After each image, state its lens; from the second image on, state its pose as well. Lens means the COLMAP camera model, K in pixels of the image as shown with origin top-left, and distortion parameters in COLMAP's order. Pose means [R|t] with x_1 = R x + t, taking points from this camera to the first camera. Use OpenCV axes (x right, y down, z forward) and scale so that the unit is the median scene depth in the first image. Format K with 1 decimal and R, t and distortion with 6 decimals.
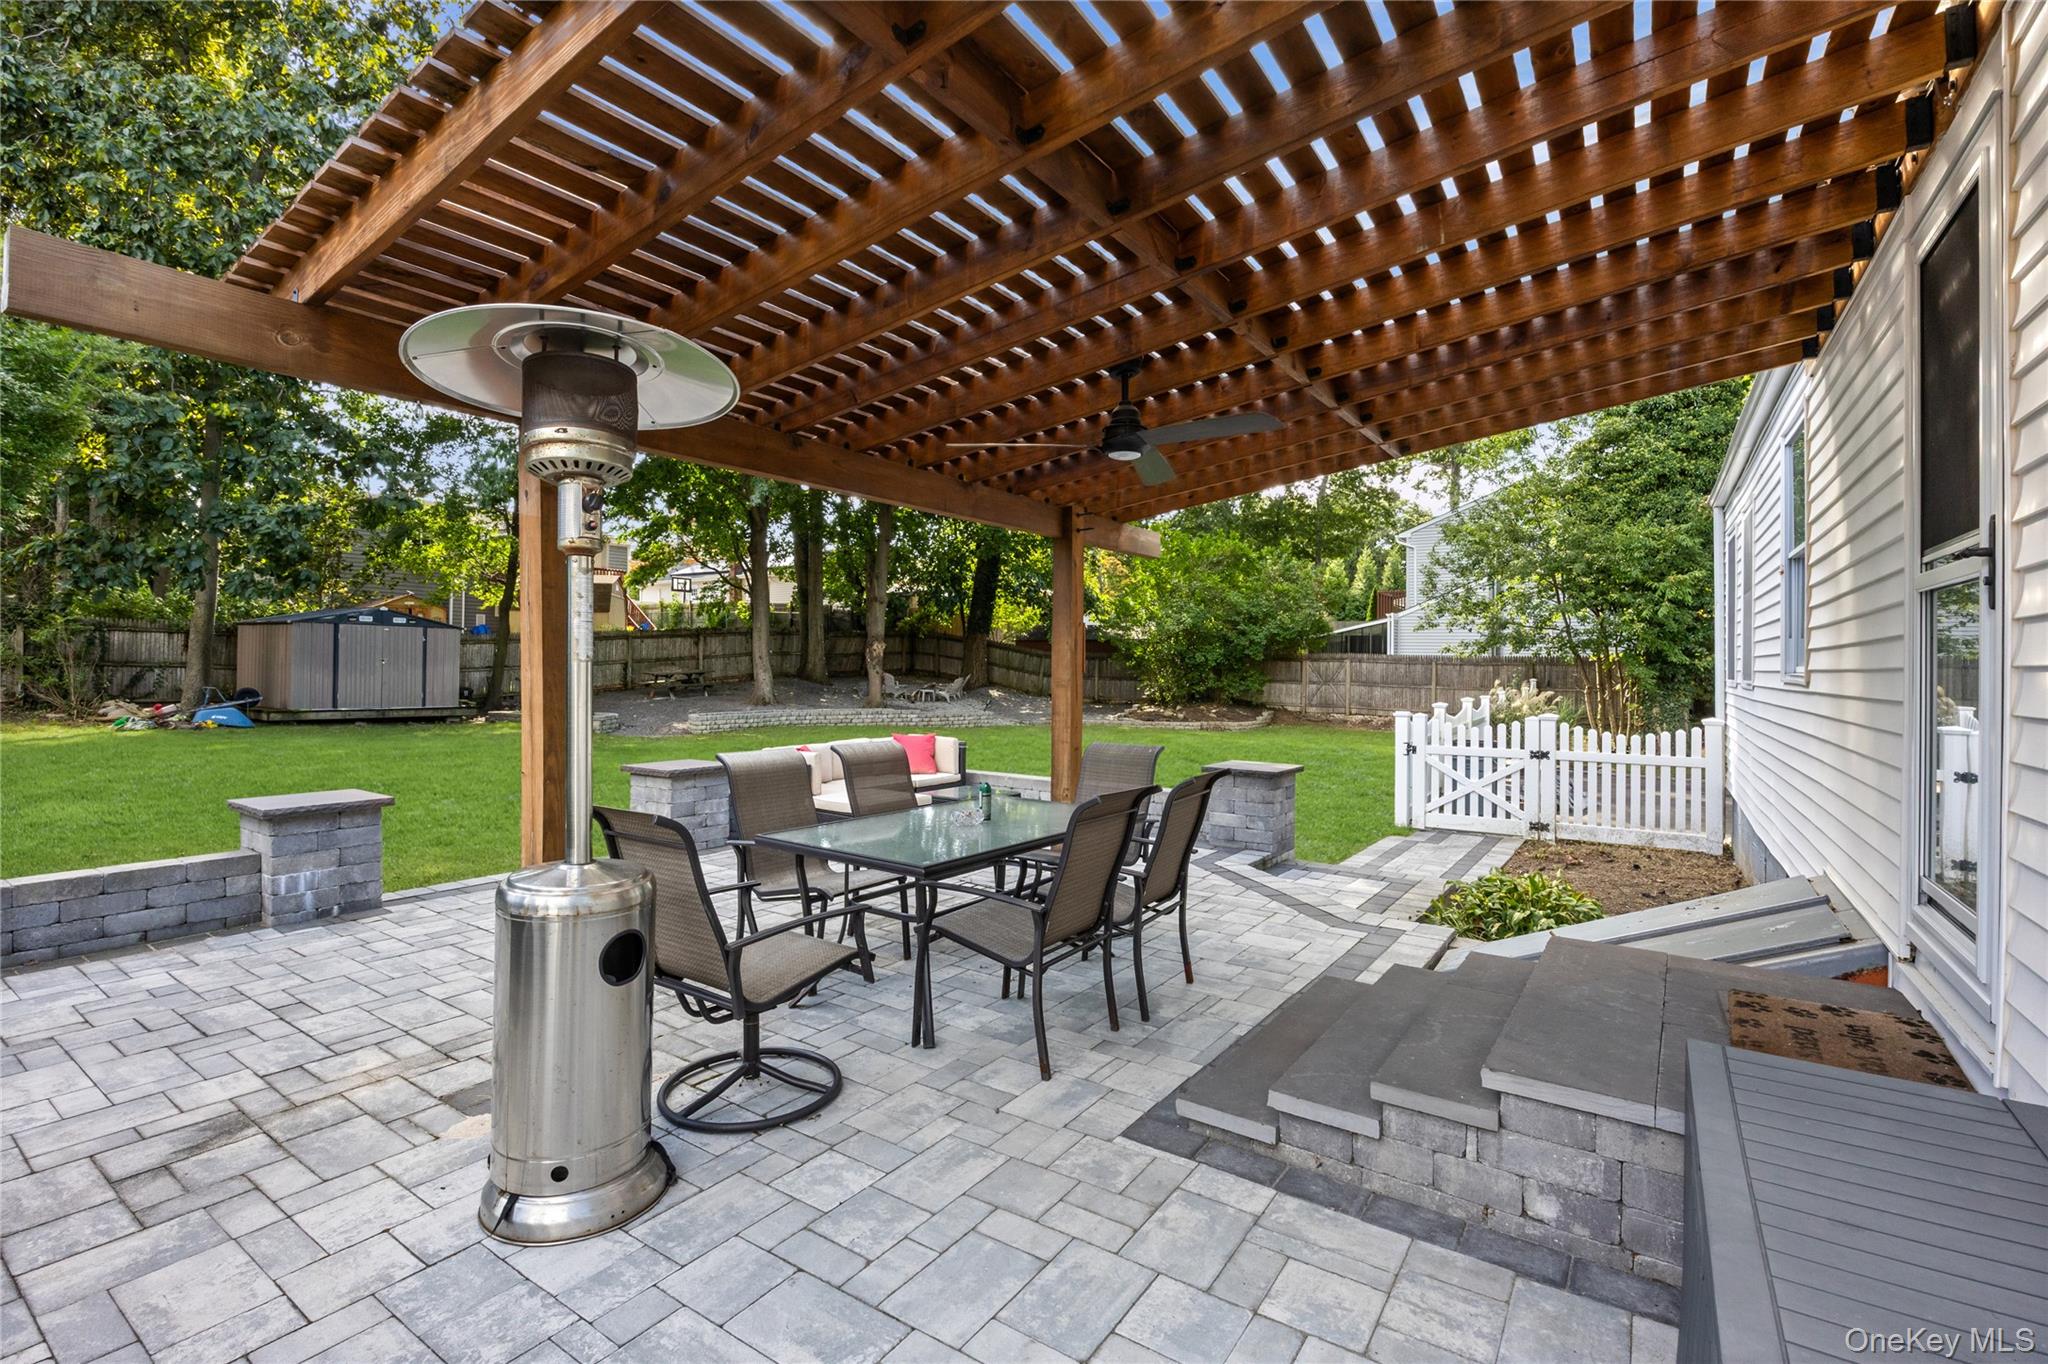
lens RADIAL K [[946.6, 0, 1029.2], [0, 946.6, 671.1], [0, 0, 1]] dist [-0.014169, 0.000624]
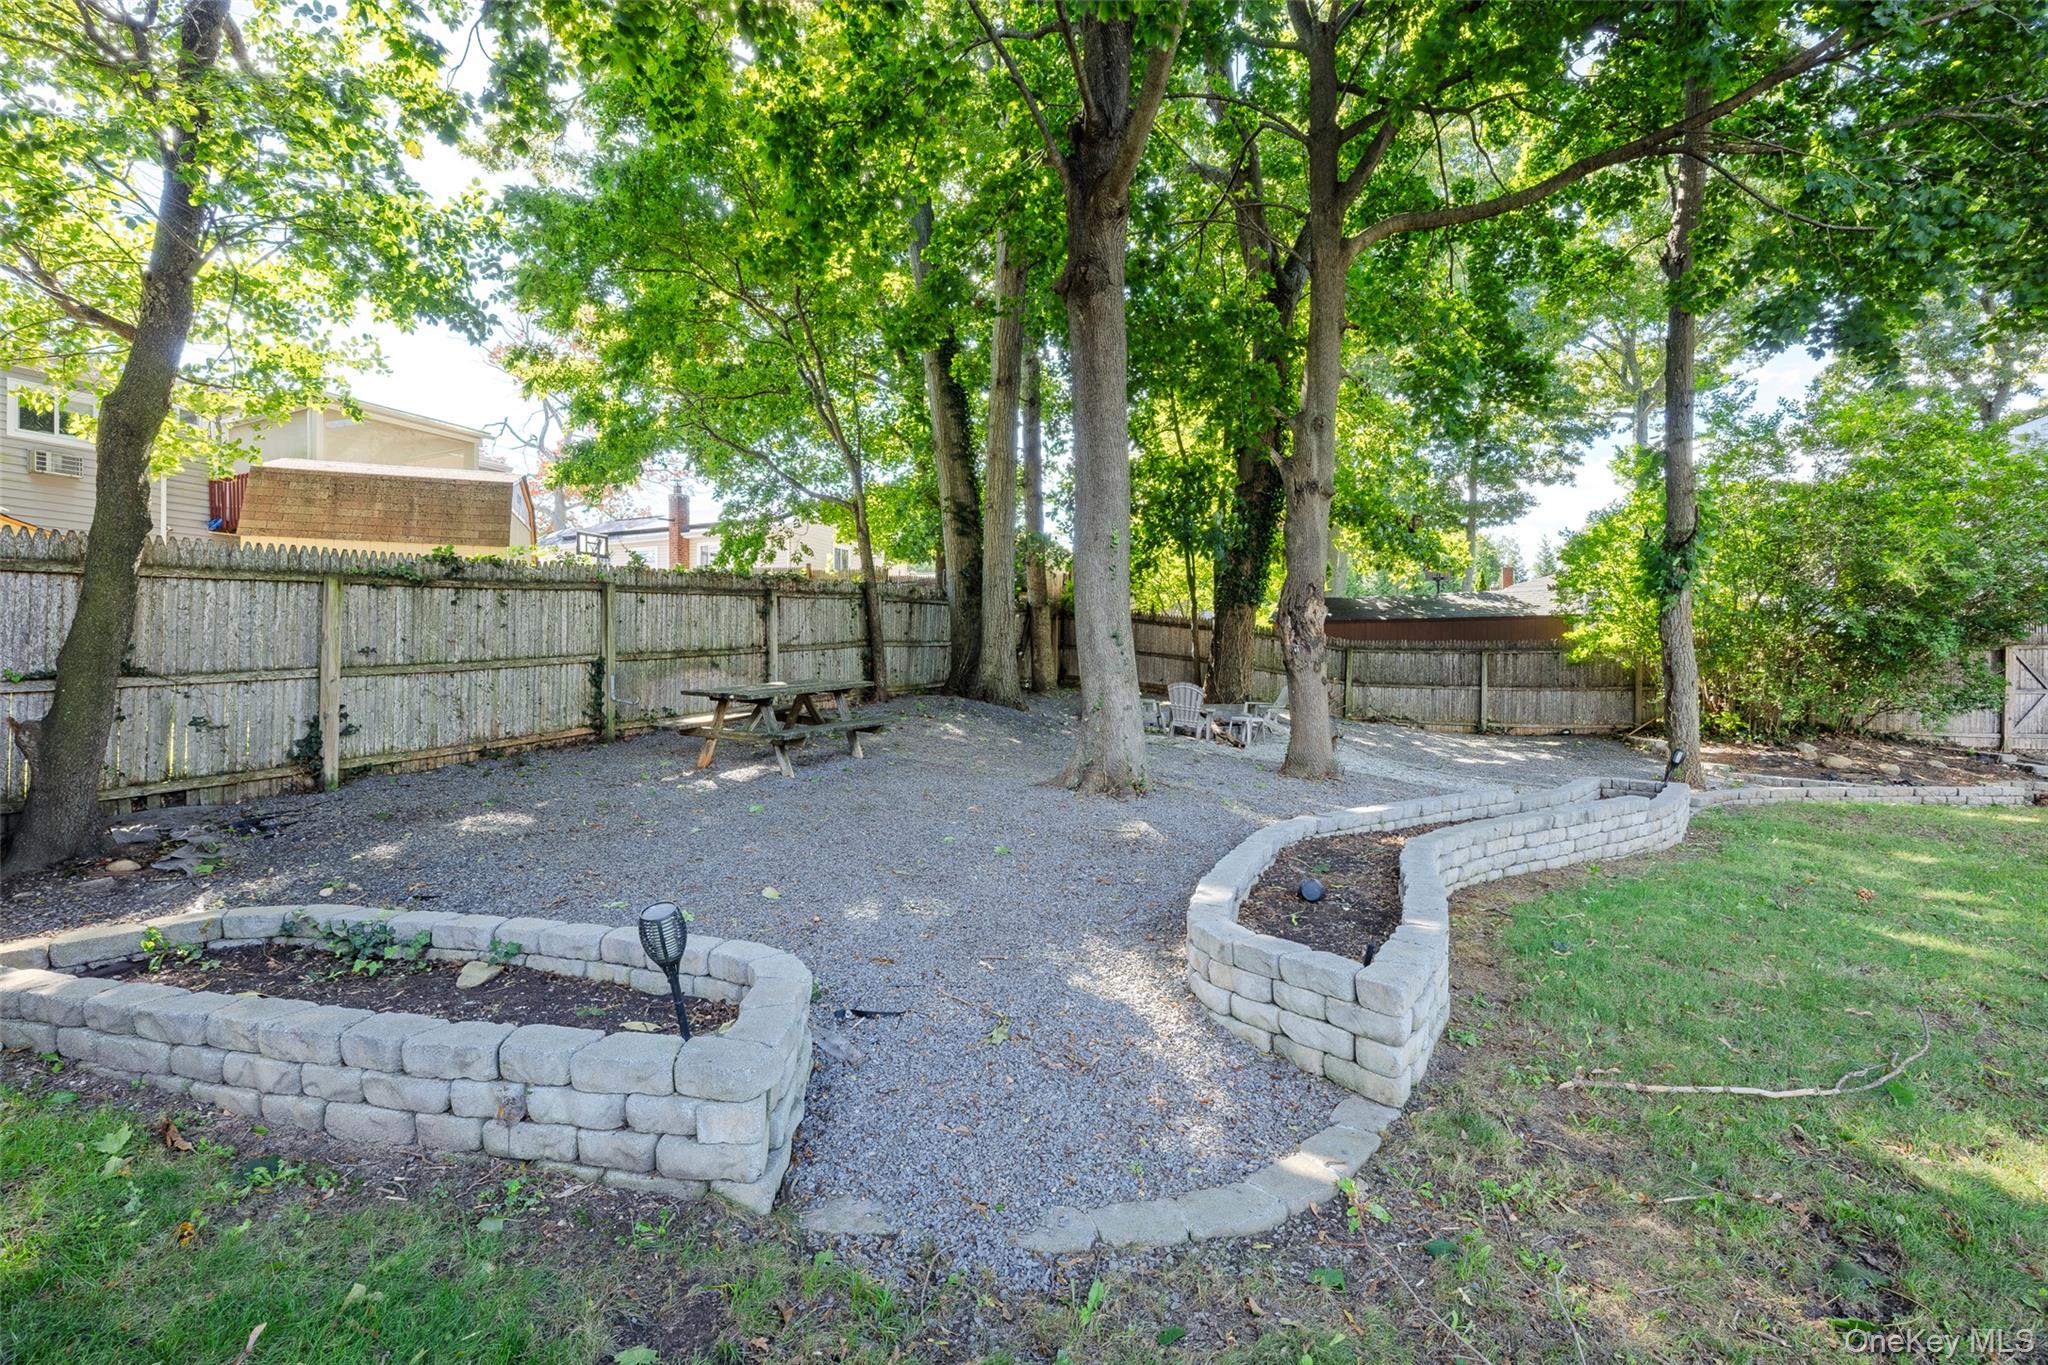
lens RADIAL K [[898.4, 0, 1033.0], [0, 898.4, 667.9], [0, 0, 1]] dist [-0.014258, 0.000360]
pose [[0.983181, -0.008282, 0.182445, -0.367302], [0.010052, 0.999911, -0.008778, -0.002312], [-0.182357, 0.010465, 0.983177, 0.725565]]
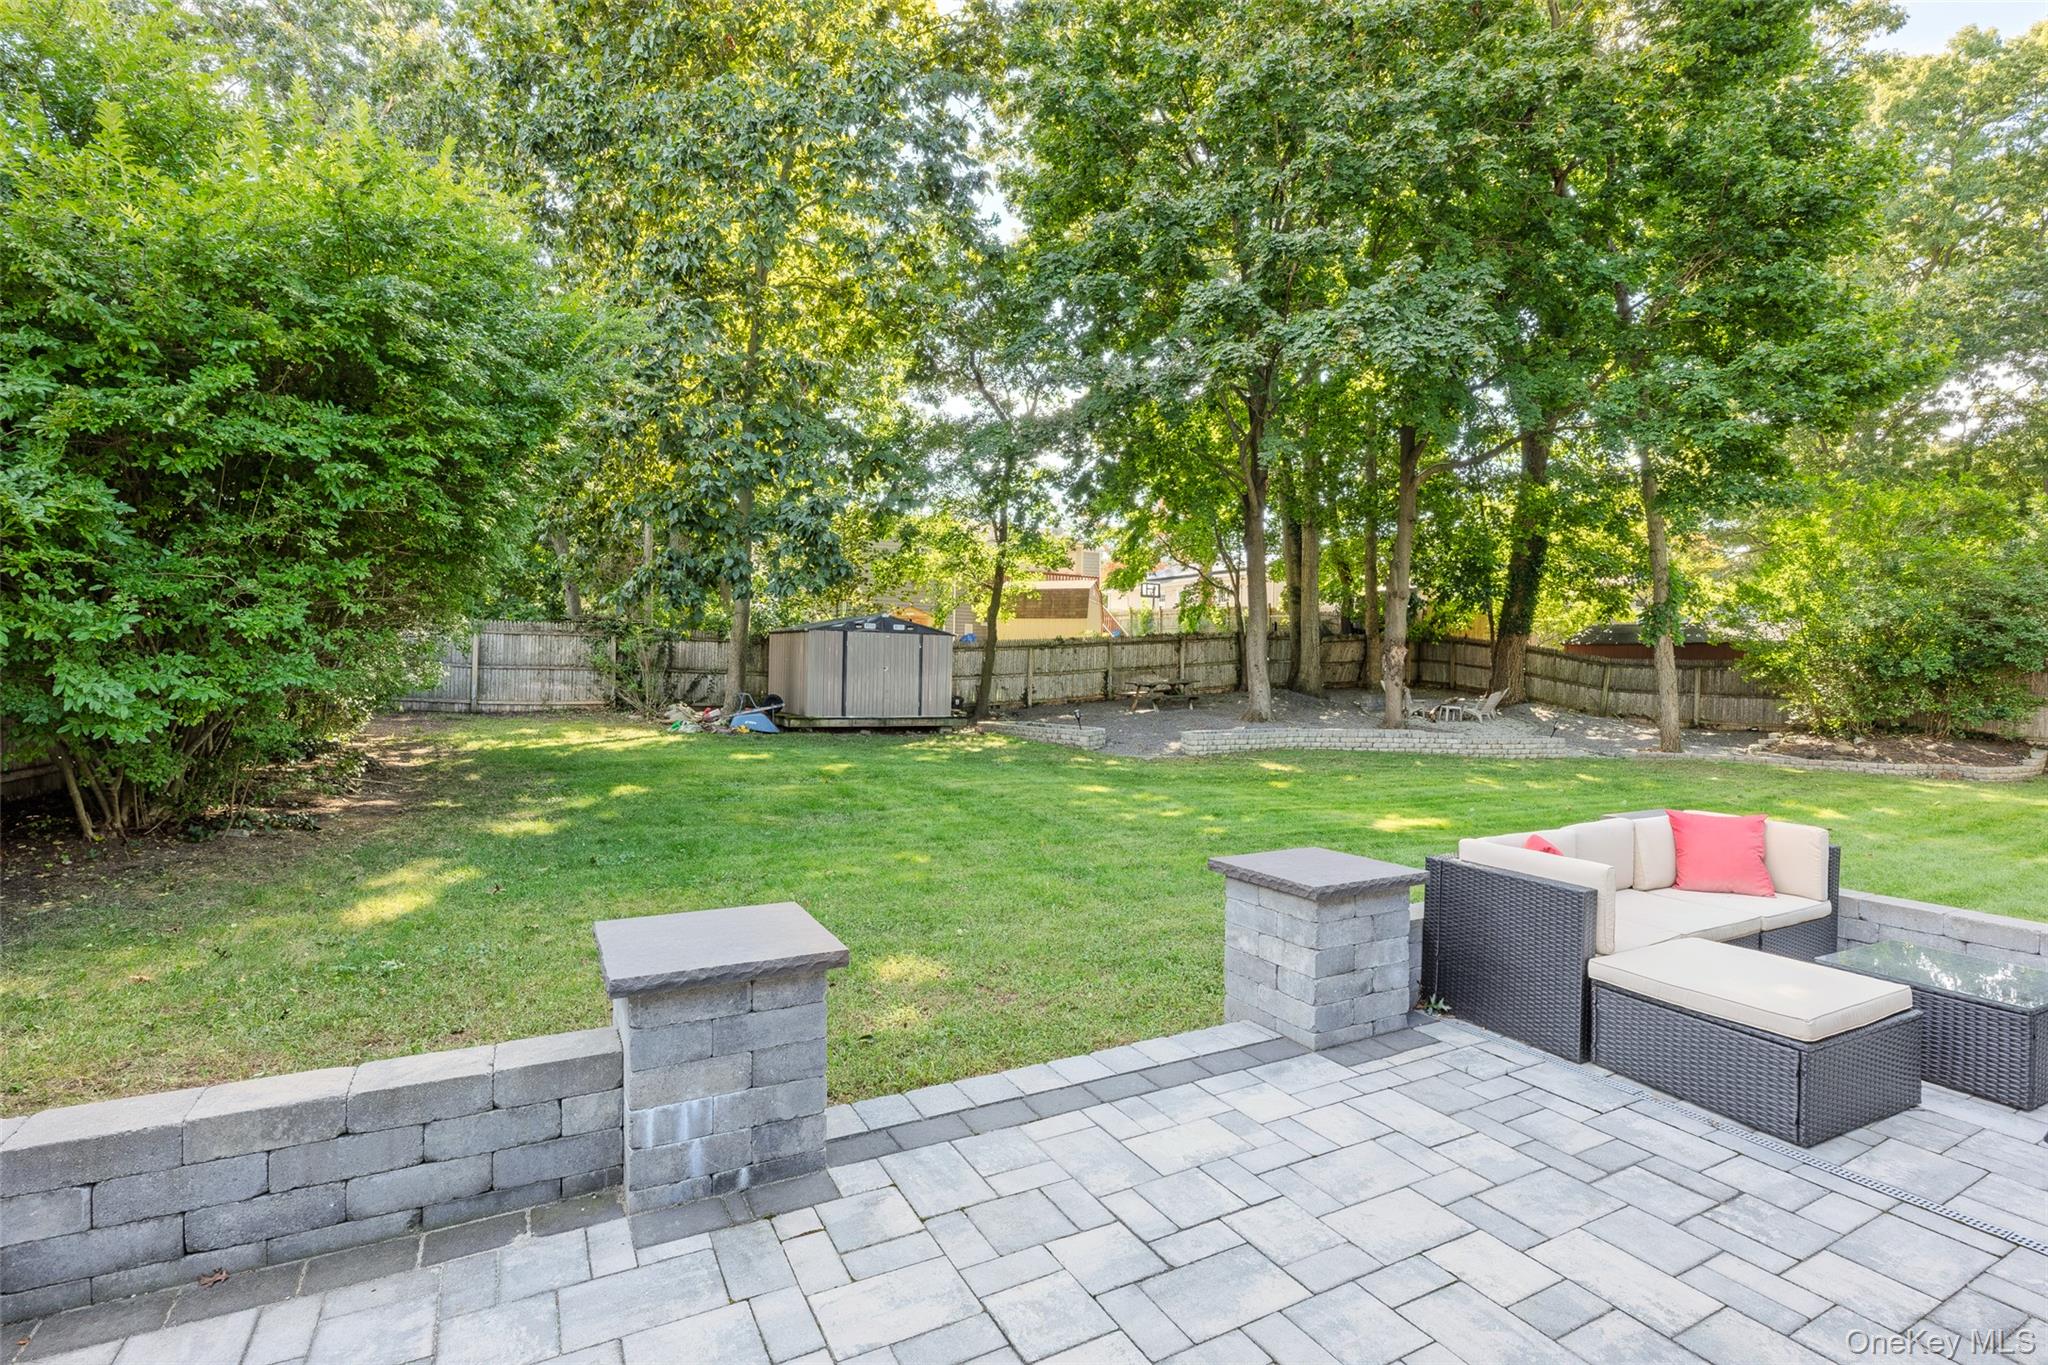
lens RADIAL K [[946.6, 0, 1015.9], [0, 946.6, 680.8], [0, 0, 1]] dist [-0.014169, 0.000624]
pose [[0.889646, 0.008454, -0.456572, -0.089519], [-0.007857, 0.999964, 0.003204, -0.001857], [0.456583, 0.000737, 0.889681, 0.144117]]
